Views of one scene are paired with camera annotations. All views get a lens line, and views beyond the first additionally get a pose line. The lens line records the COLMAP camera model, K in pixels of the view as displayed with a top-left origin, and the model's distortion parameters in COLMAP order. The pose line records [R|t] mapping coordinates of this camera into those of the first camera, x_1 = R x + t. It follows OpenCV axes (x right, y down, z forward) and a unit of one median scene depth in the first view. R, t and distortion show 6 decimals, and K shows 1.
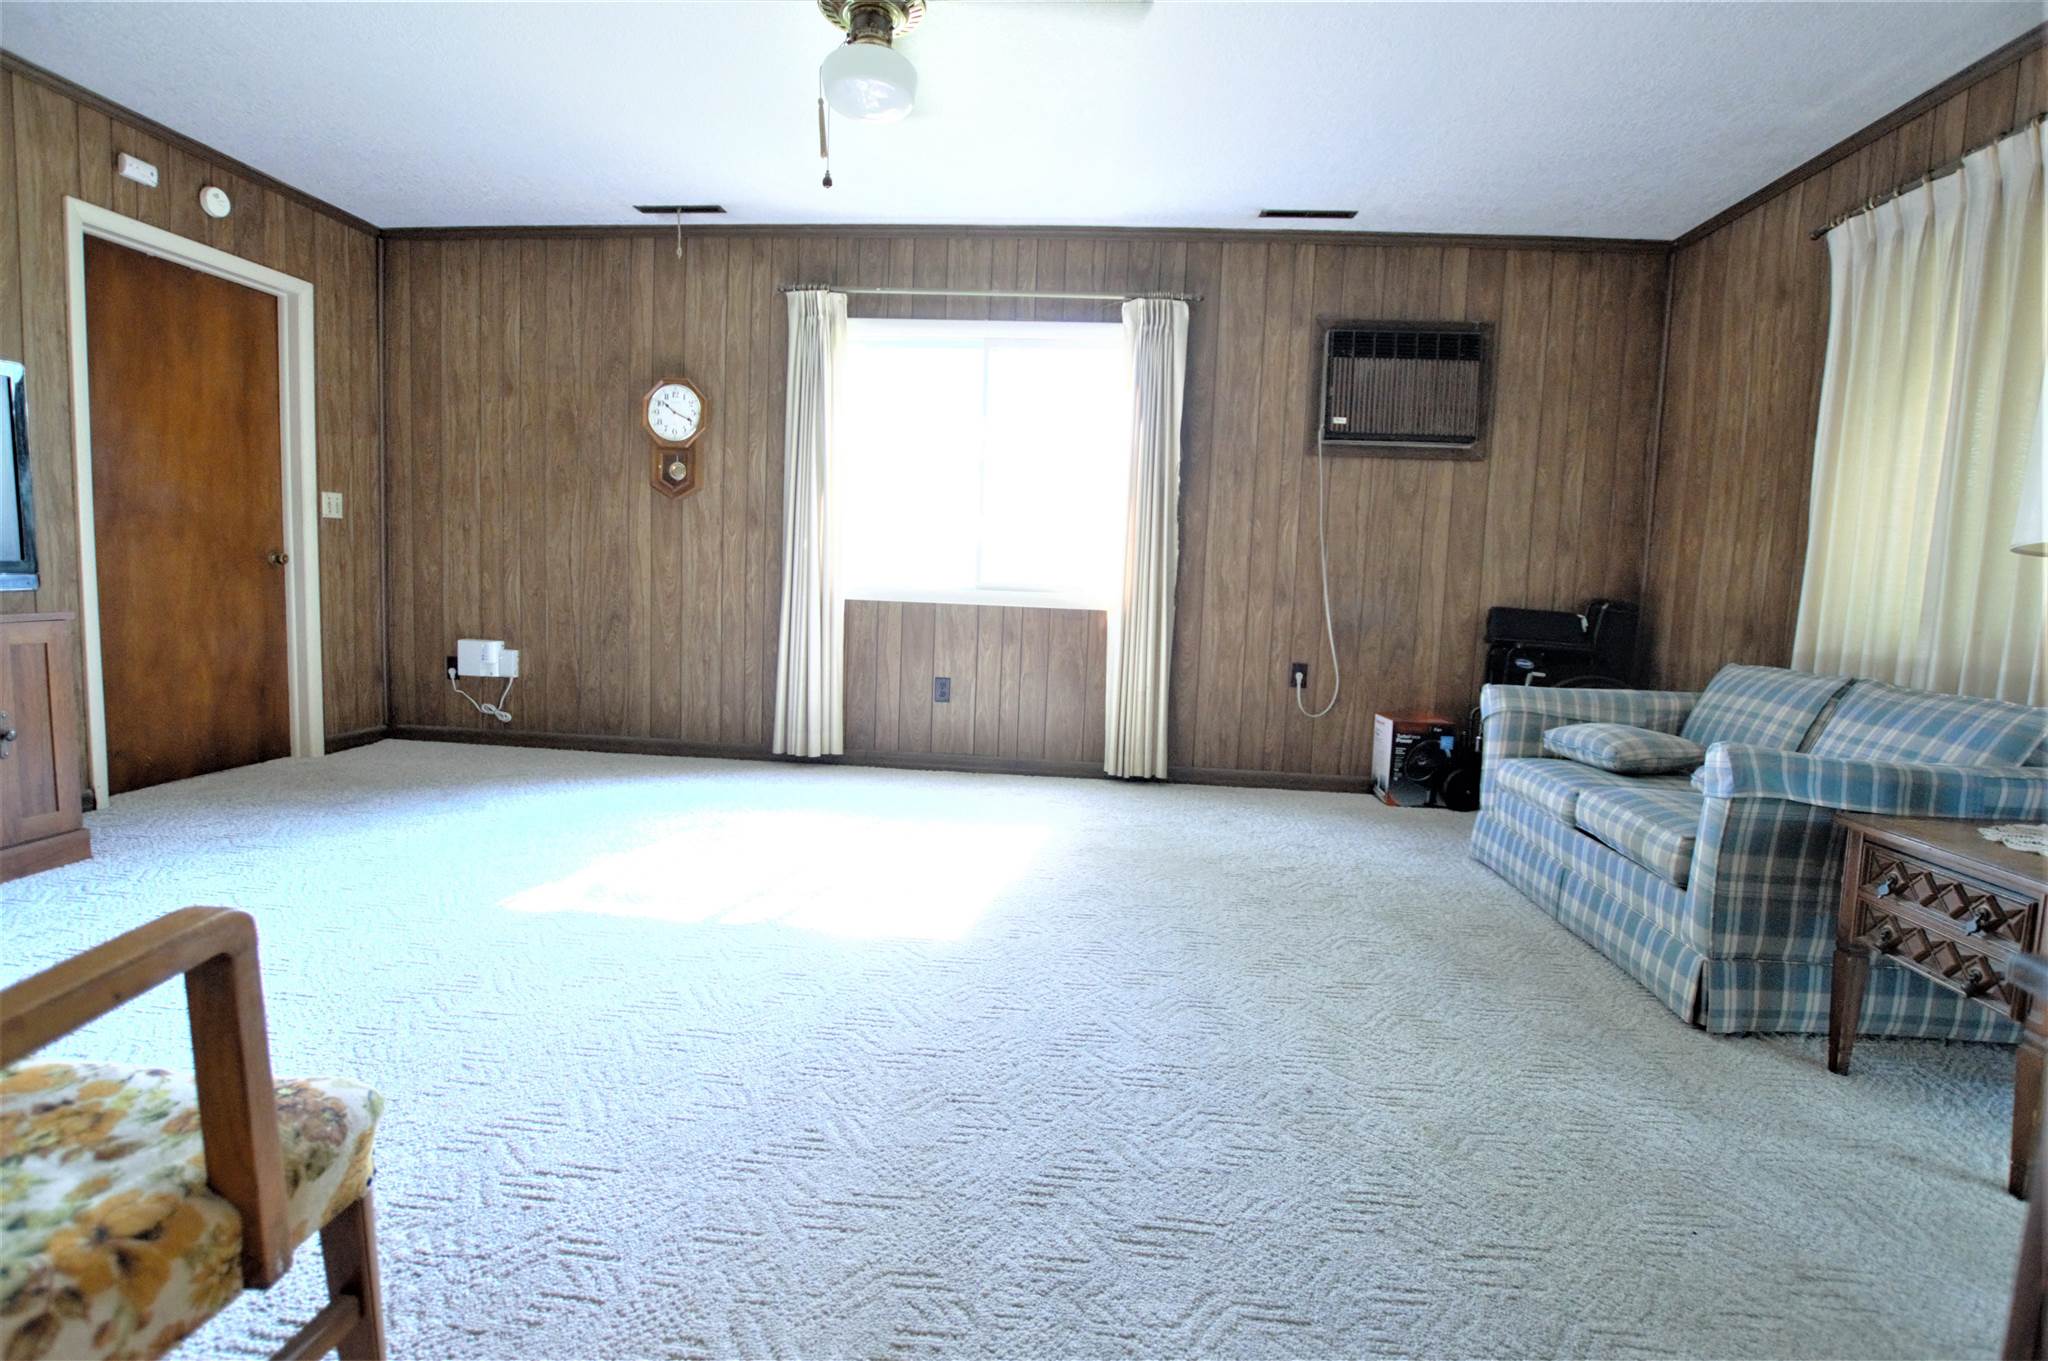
lens RADIAL K [[934.2, 0, 1020.7], [0, 934.2, 657.8], [0, 0, 1]] dist [-0.020081, 0.000503]
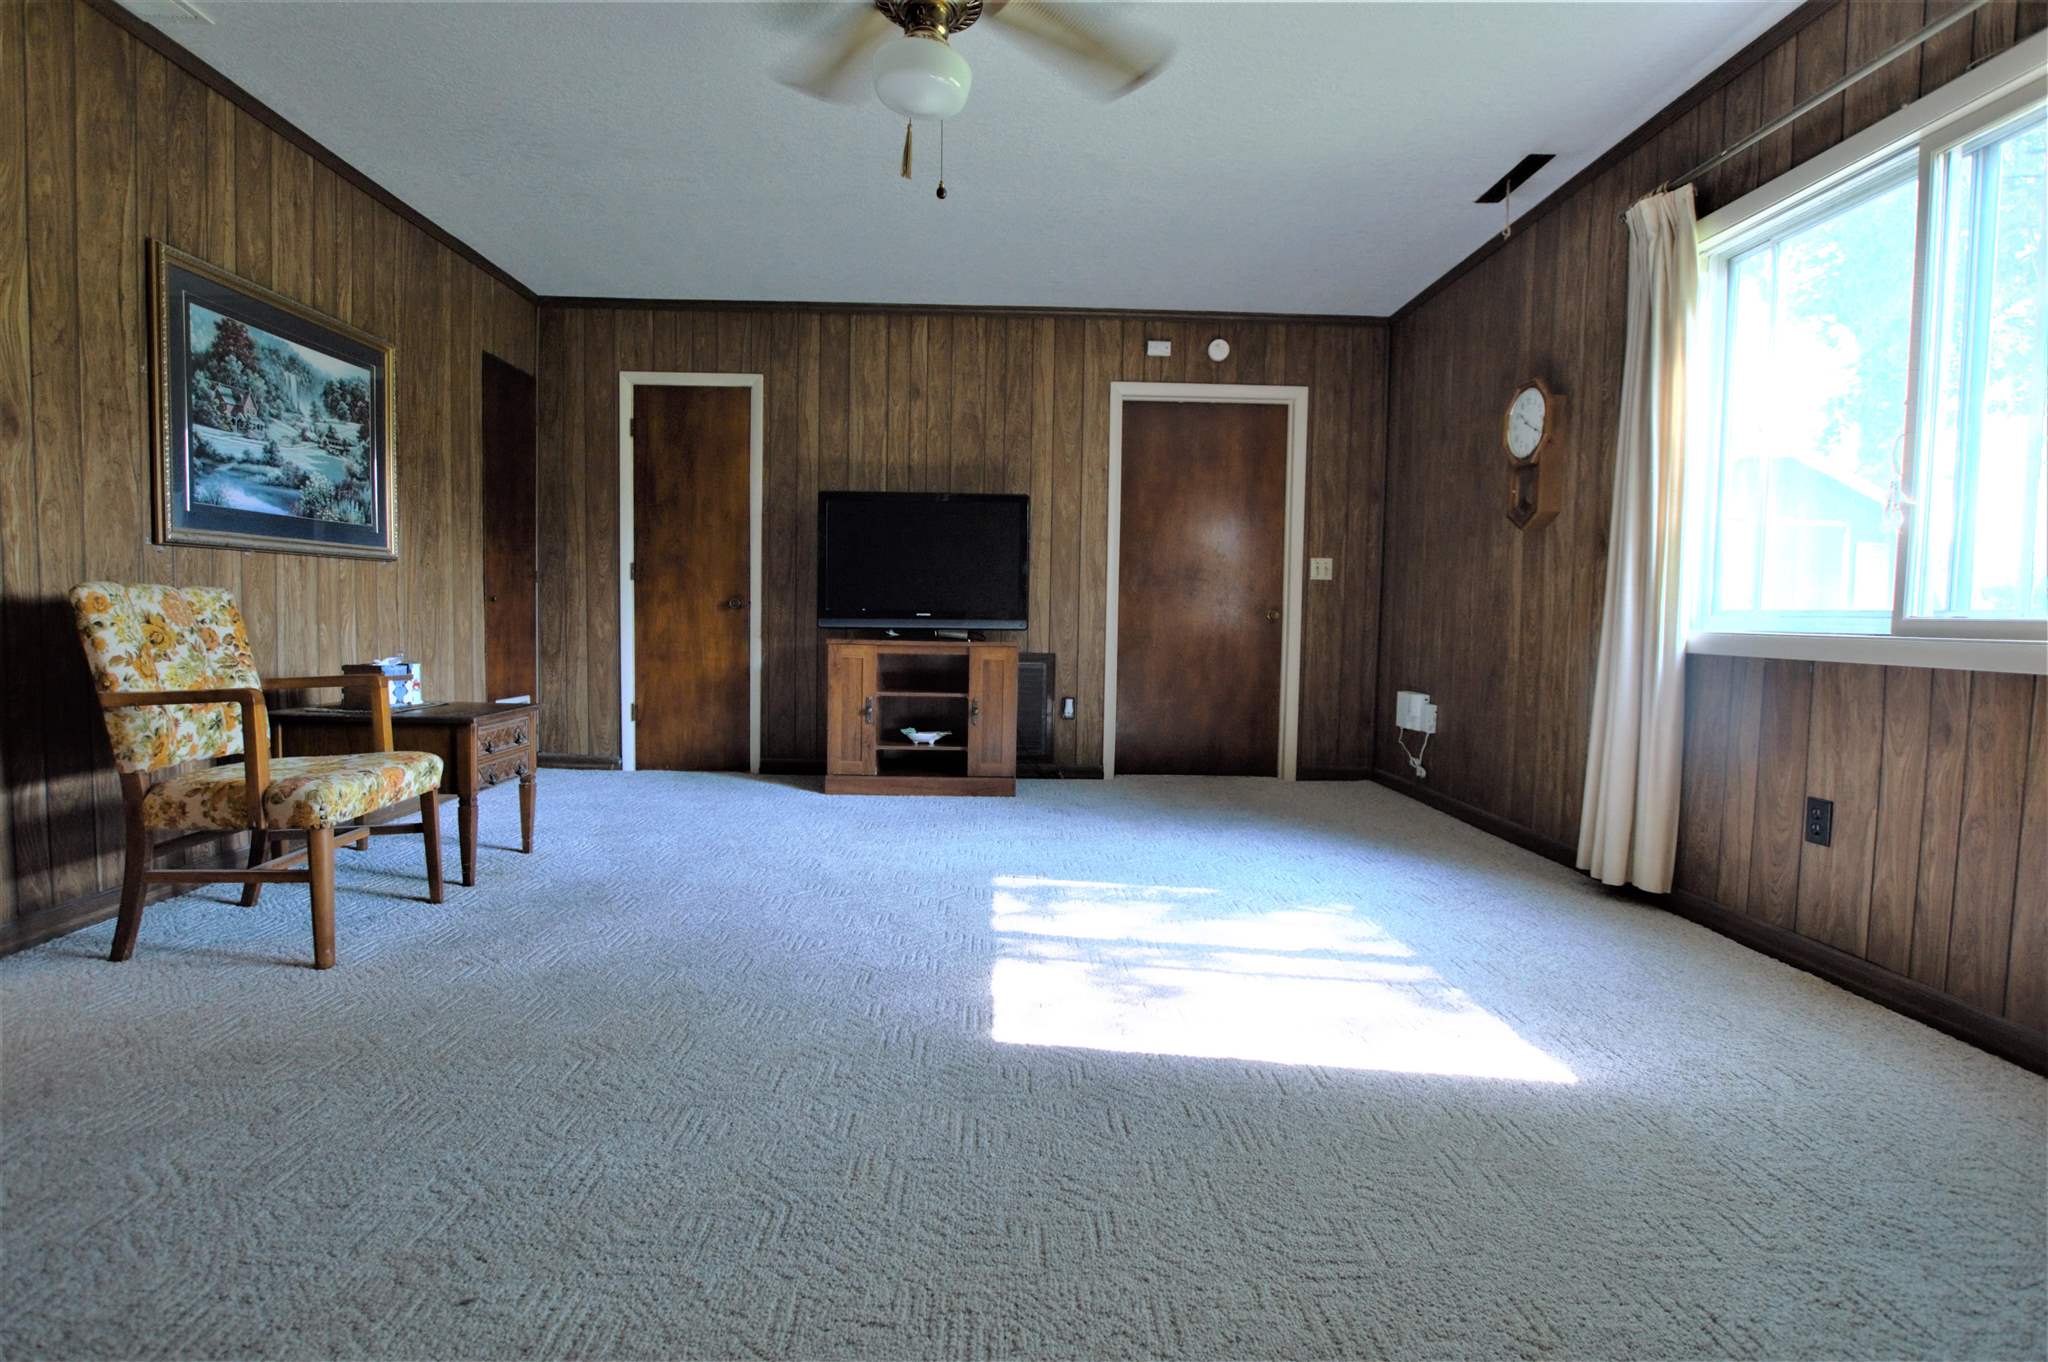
lens RADIAL K [[934.2, 0, 1020.7], [0, 934.2, 658.3], [0, 0, 1]] dist [-0.020081, 0.000503]
pose [[0.154976, 0.013480, -0.987826, 0.368025], [-0.101449, 0.994838, -0.002340, -0.011361], [0.982696, 0.100576, 0.155544, 0.460531]]
